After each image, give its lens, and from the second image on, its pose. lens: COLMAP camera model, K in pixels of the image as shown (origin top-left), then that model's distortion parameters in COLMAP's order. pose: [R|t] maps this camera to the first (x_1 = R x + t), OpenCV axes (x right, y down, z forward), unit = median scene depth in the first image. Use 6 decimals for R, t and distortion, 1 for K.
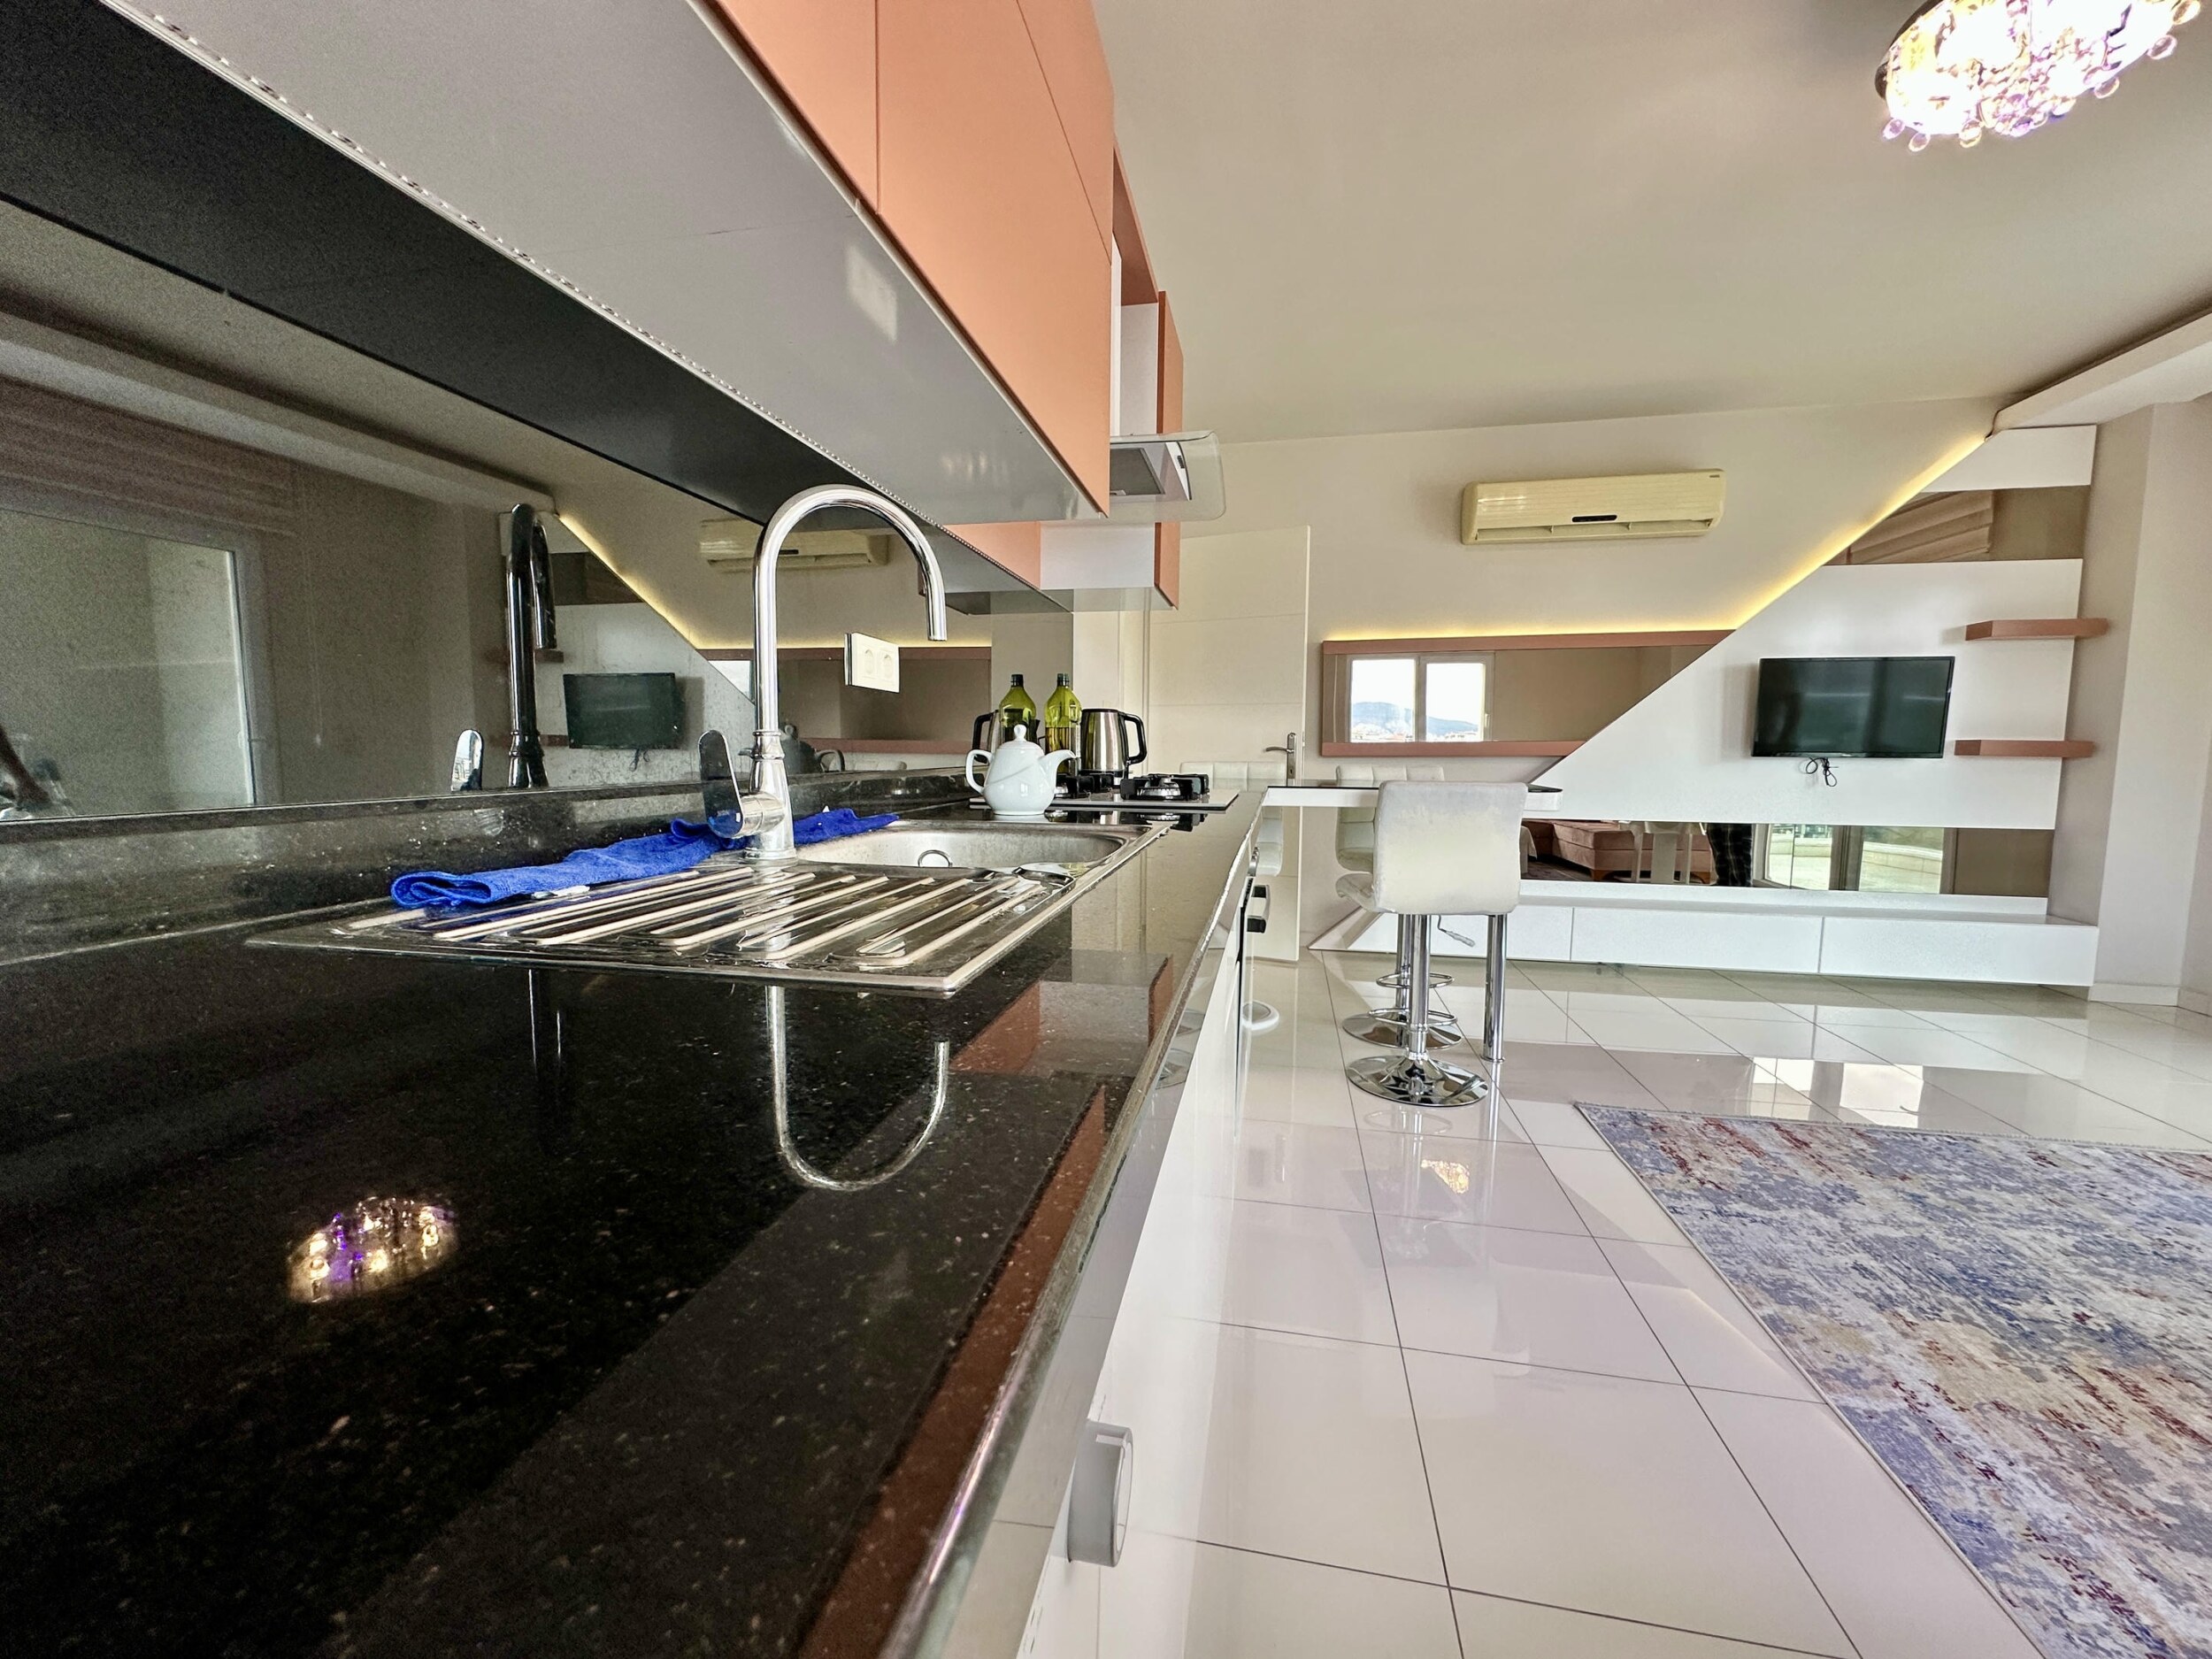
lens RADIAL K [[878.1, 0, 1110.3], [0, 878.1, 820.4], [0, 0, 1]] dist [-0.000760, 0.000160]
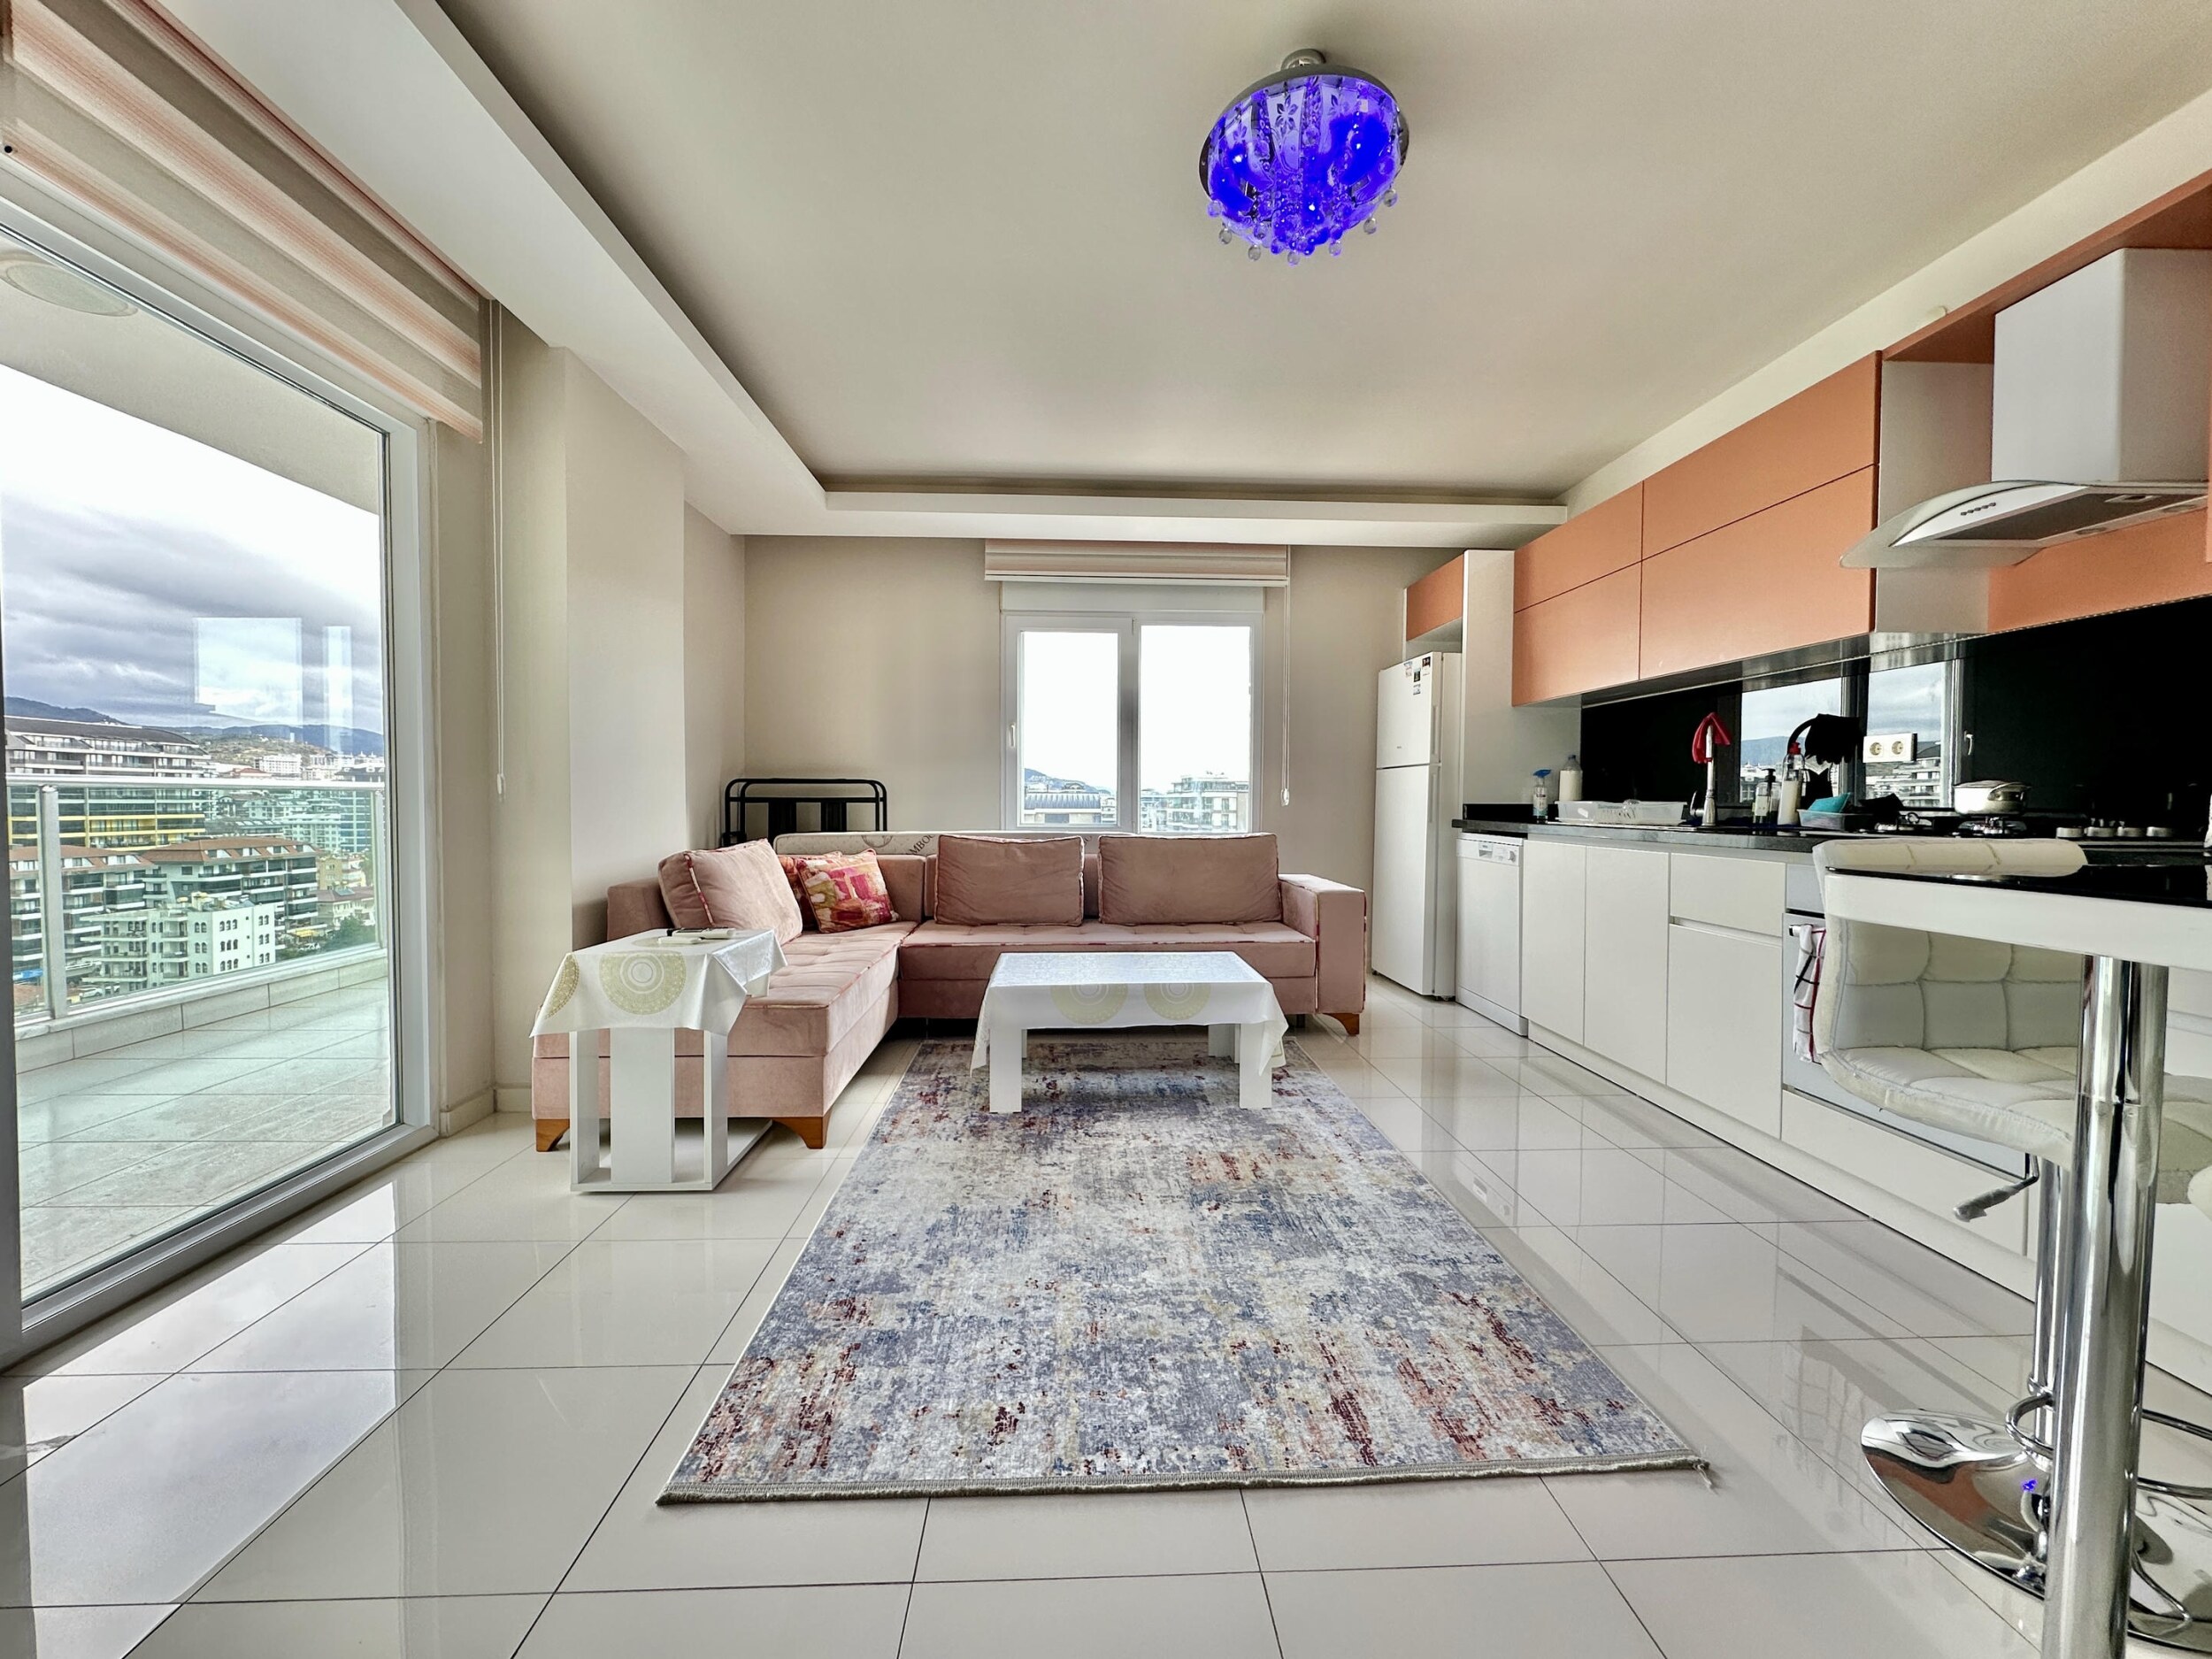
lens RADIAL K [[882.6, 0, 1102.2], [0, 882.6, 825.6], [0, 0, 1]] dist [-0.001264, -0.000164]
pose [[-0.972898, -0.005652, -0.231165, 1.097655], [-0.031312, 0.993714, 0.107484, -0.103215], [0.229104, 0.111809, -0.966959, 1.517748]]
